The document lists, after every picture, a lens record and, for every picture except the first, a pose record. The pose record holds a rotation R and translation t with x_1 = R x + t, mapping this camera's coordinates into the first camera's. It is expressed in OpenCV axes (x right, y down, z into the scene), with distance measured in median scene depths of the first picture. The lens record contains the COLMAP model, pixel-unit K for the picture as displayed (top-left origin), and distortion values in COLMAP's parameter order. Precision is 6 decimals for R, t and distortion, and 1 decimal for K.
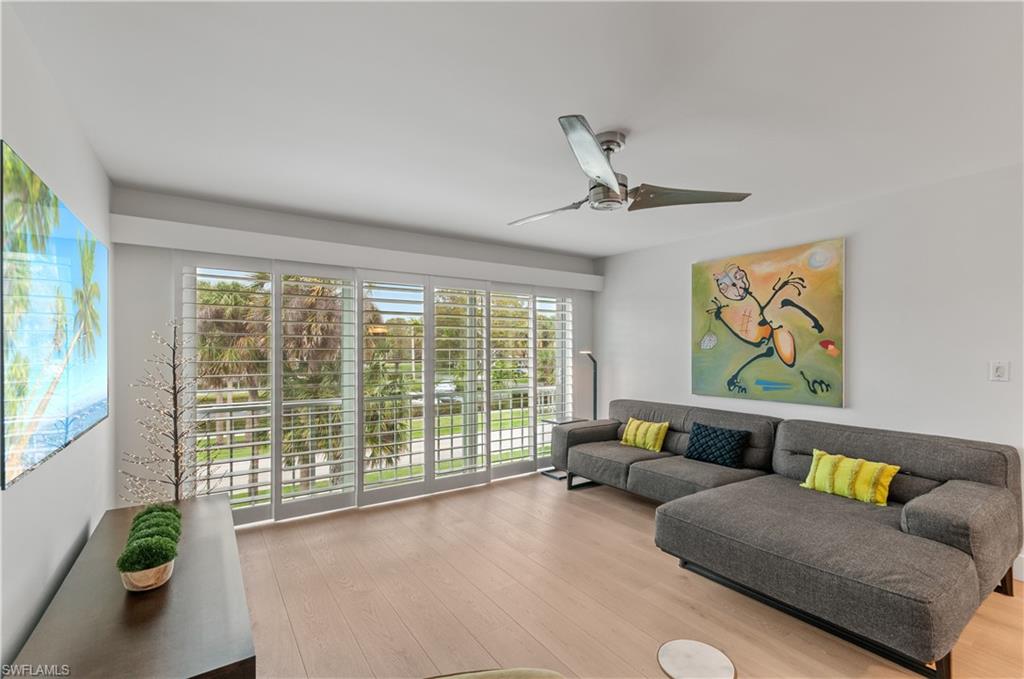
lens RADIAL K [[448.6, 0, 525.3], [0, 448.6, 348.2], [0, 0, 1]] dist [0.006411, -0.001156]
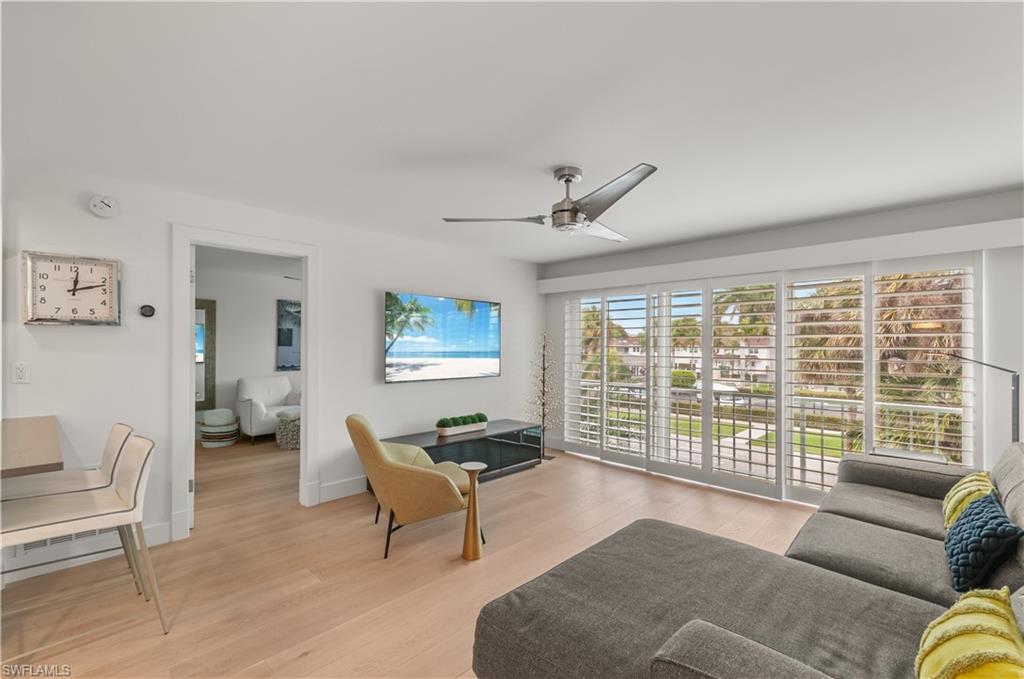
lens RADIAL K [[448.6, 0, 526.2], [0, 448.6, 346.4], [0, 0, 1]] dist [0.006411, -0.001156]
pose [[0.212431, 0.001099, -0.977175, 0.811022], [-0.002307, 0.999997, 0.000623, -0.001846], [0.977173, 0.002122, 0.212433, 0.391671]]
